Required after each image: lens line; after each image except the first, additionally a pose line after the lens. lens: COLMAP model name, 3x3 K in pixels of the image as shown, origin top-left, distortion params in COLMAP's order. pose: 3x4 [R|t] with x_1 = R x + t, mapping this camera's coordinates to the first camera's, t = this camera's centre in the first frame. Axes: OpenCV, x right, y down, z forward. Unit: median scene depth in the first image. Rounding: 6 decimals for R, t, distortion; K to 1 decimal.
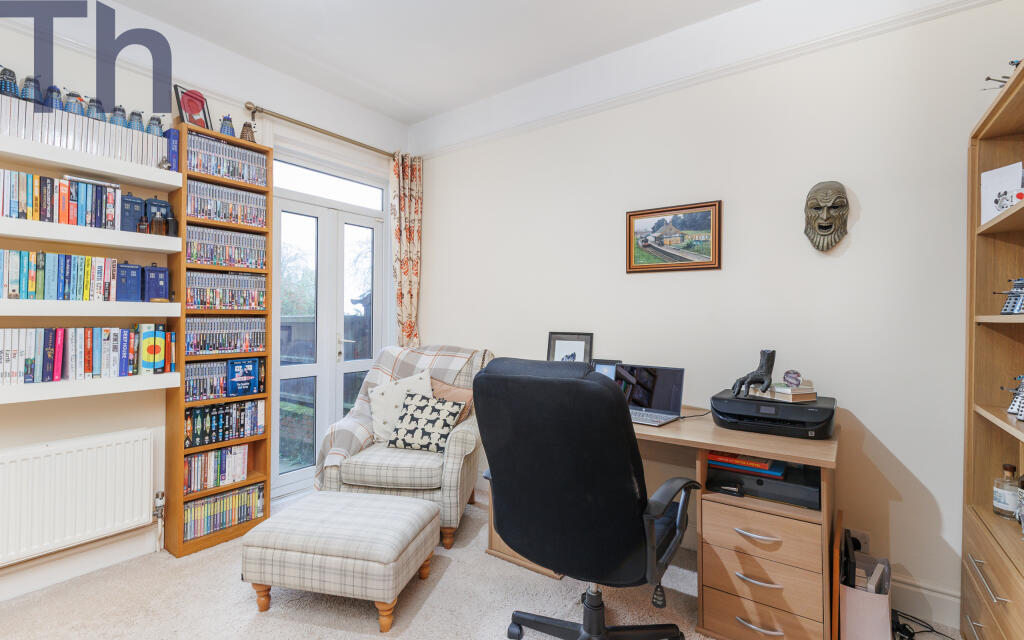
lens RADIAL K [[445.2, 0, 512.0], [0, 445.2, 320.0], [0, 0, 1]] dist [0.001149, 0.000081]
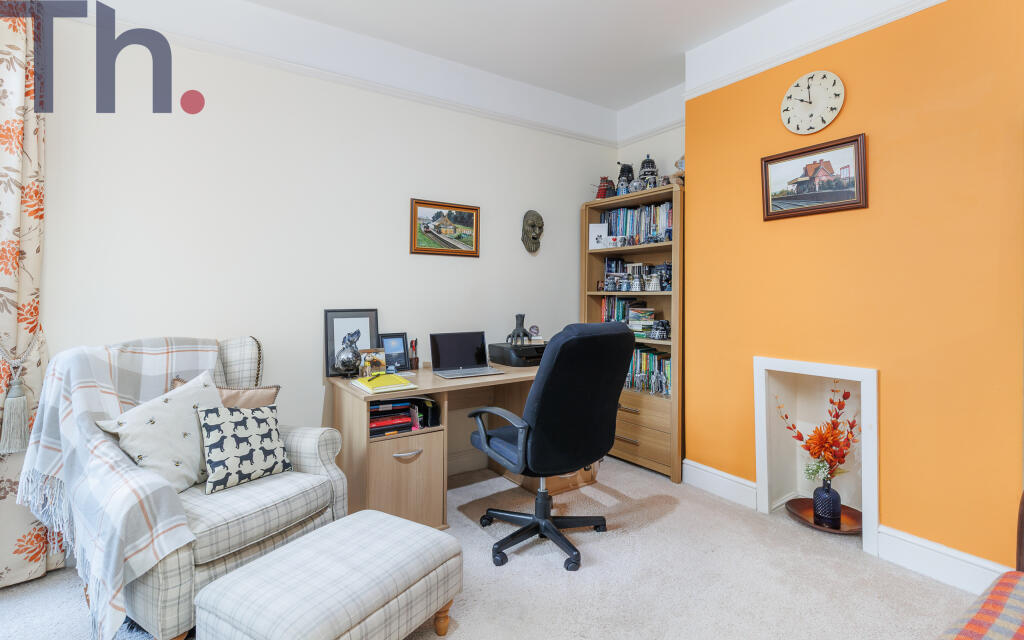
lens RADIAL K [[476.4, 0, 511.3], [0, 476.4, 292.2], [0, 0, 1]] dist [0.002799, 0.000296]
pose [[0.375010, -0.000517, 0.927021, -0.785083], [0.007849, 0.999966, -0.002617, -0.003593], [-0.926988, 0.008258, 0.375001, 0.338965]]
